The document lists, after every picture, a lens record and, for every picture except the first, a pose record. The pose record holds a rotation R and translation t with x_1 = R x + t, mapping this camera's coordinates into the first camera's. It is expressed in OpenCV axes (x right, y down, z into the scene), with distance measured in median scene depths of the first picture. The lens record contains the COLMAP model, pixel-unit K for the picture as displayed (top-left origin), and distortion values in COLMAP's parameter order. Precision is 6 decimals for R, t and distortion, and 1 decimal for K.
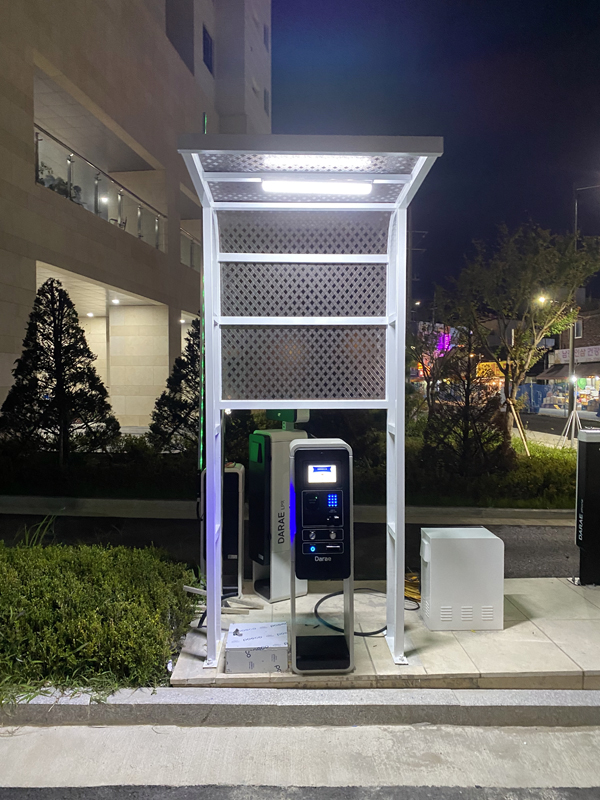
lens RADIAL K [[622.4, 0, 300.0], [0, 622.4, 400.0], [0, 0, 1]] dist [-0.005318, -0.000385]
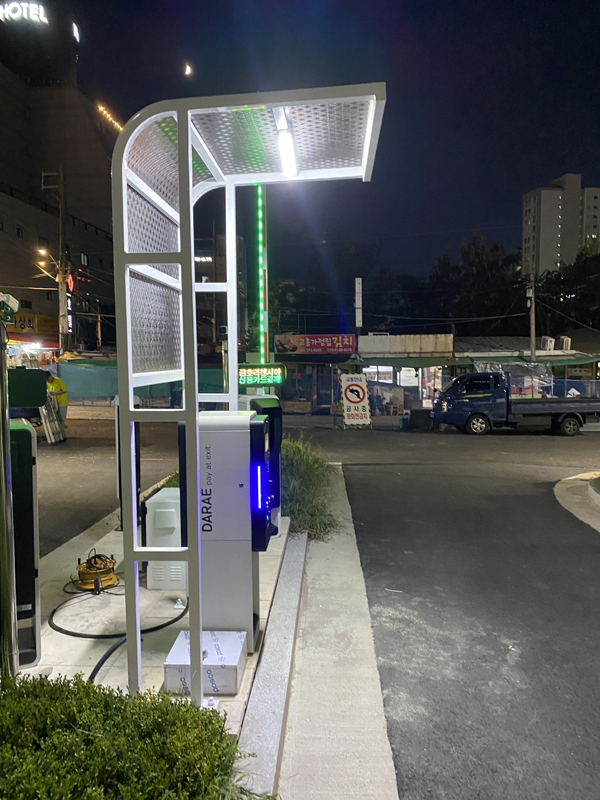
lens RADIAL K [[622.4, 0, 300.0], [0, 622.4, 400.0], [0, 0, 1]] dist [-0.005318, -0.000385]
pose [[0.087246, -0.071315, 0.993631, -1.029723], [0.045000, 0.996698, 0.067584, -0.009689], [-0.995170, 0.038817, 0.090167, 0.922925]]
